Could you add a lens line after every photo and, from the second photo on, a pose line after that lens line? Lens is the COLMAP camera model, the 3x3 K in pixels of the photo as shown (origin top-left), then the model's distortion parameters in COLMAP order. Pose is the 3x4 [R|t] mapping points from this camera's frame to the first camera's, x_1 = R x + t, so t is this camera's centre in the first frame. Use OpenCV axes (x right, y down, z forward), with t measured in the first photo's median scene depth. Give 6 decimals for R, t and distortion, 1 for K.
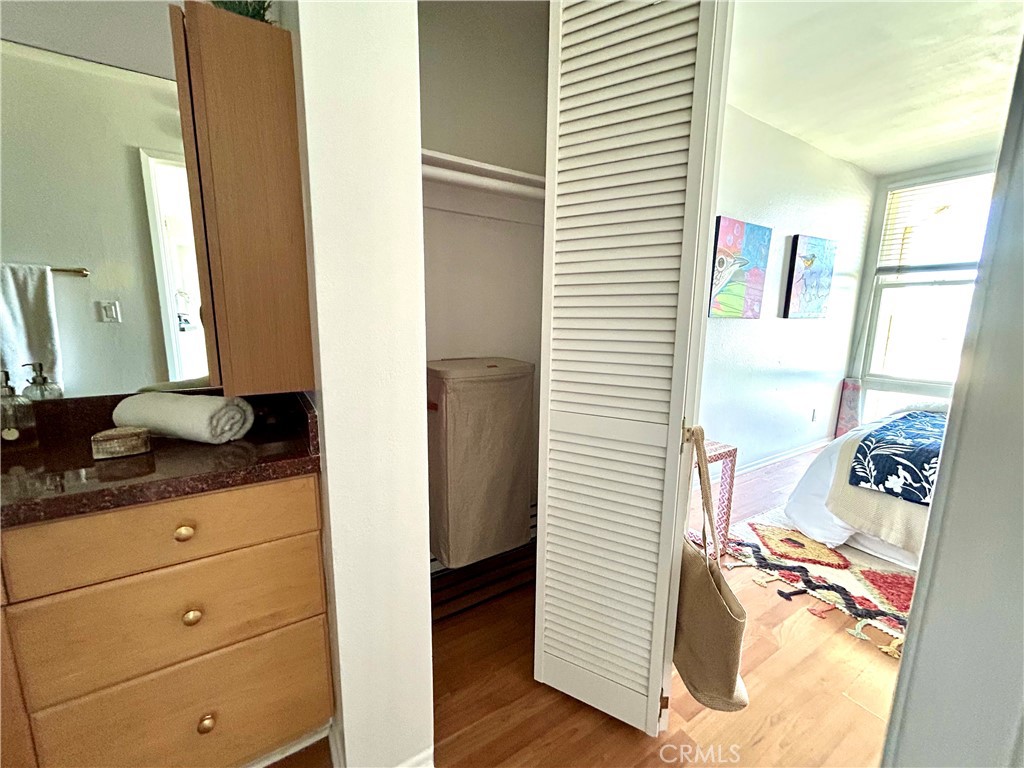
lens RADIAL K [[408.9, 0, 512.0], [0, 408.9, 384.0], [0, 0, 1]] dist [0.000113, 0.000014]
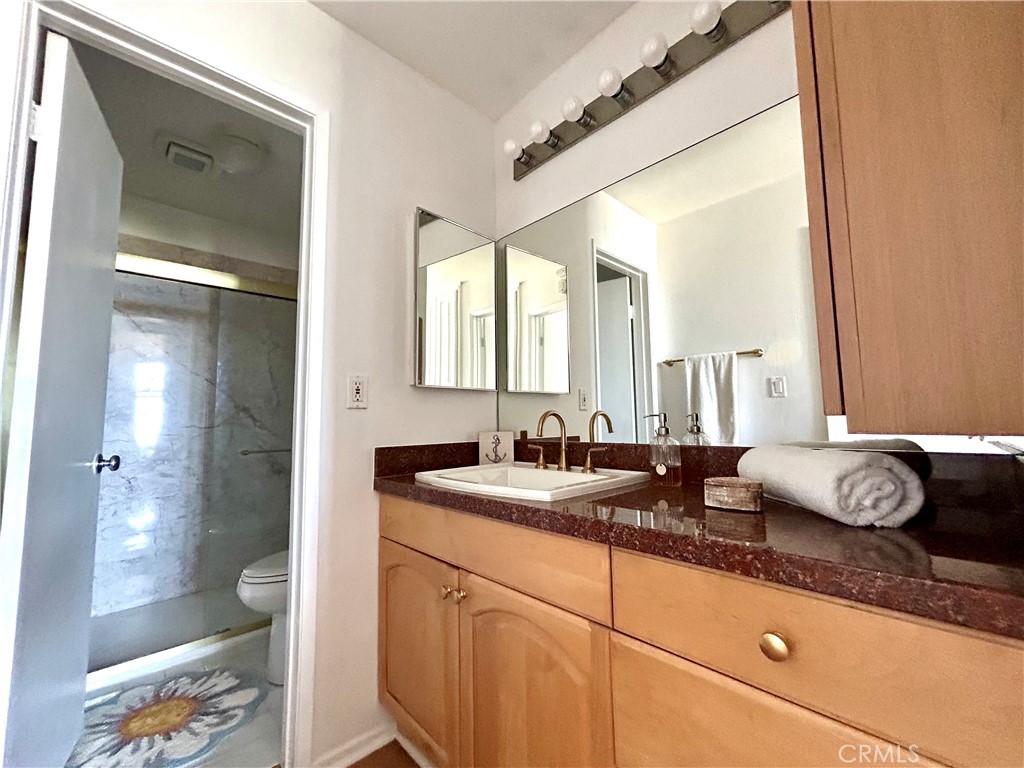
lens RADIAL K [[412.4, 0, 512.0], [0, 412.4, 384.0], [0, 0, 1]] dist [0.001041, 0.000385]
pose [[0.182328, -0.101709, -0.977963, -0.163025], [-0.135532, 0.982541, -0.127453, 0.079725], [0.973852, 0.155784, 0.165360, 0.333815]]
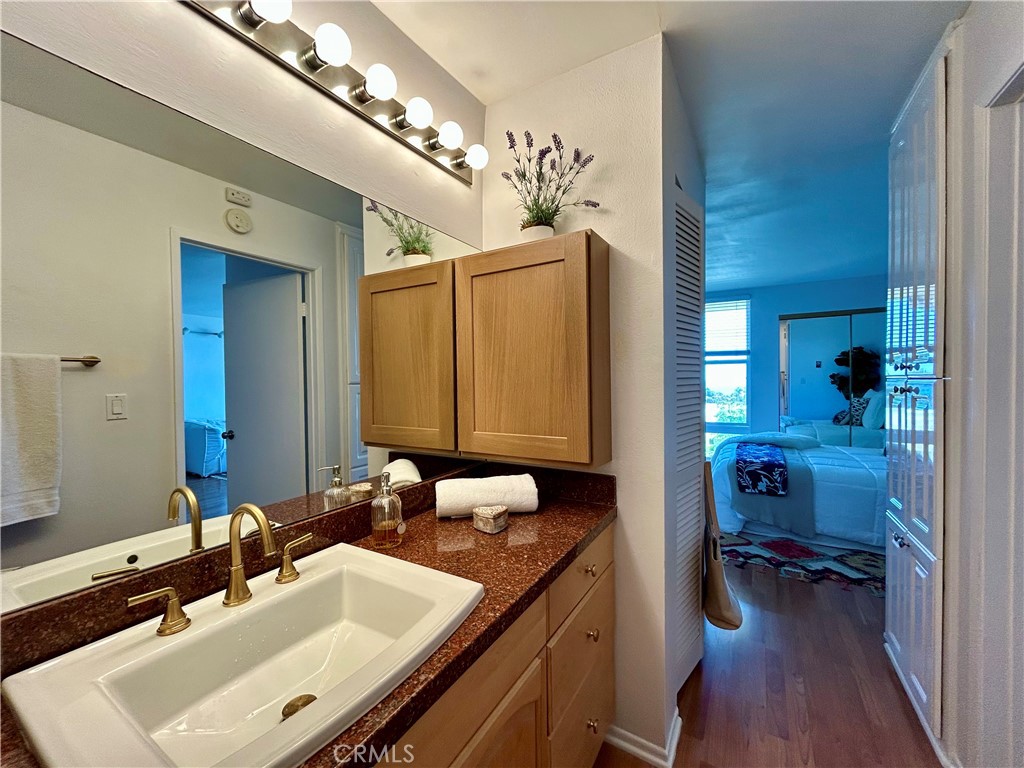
lens RADIAL K [[412.4, 0, 512.0], [0, 412.4, 384.0], [0, 0, 1]] dist [0.001041, 0.000385]
pose [[0.897772, -0.025879, 0.439700, -1.223581], [0.087255, 0.988938, -0.119950, -0.102467], [-0.431732, 0.146054, 0.890099, -0.219363]]
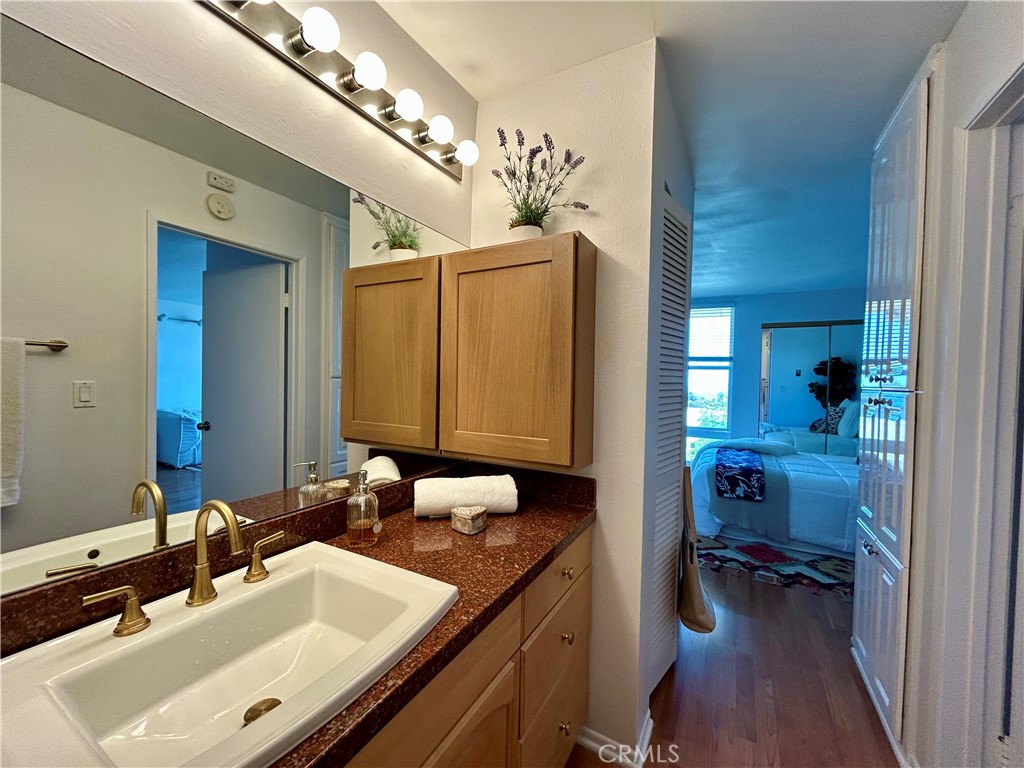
lens RADIAL K [[412.4, 0, 512.0], [0, 412.4, 384.0], [0, 0, 1]] dist [0.001041, 0.000385]
pose [[0.882938, 0.000756, 0.469489, -1.212625], [0.059831, 0.991664, -0.114117, -0.107037], [-0.465661, 0.128848, 0.875533, -0.215946]]
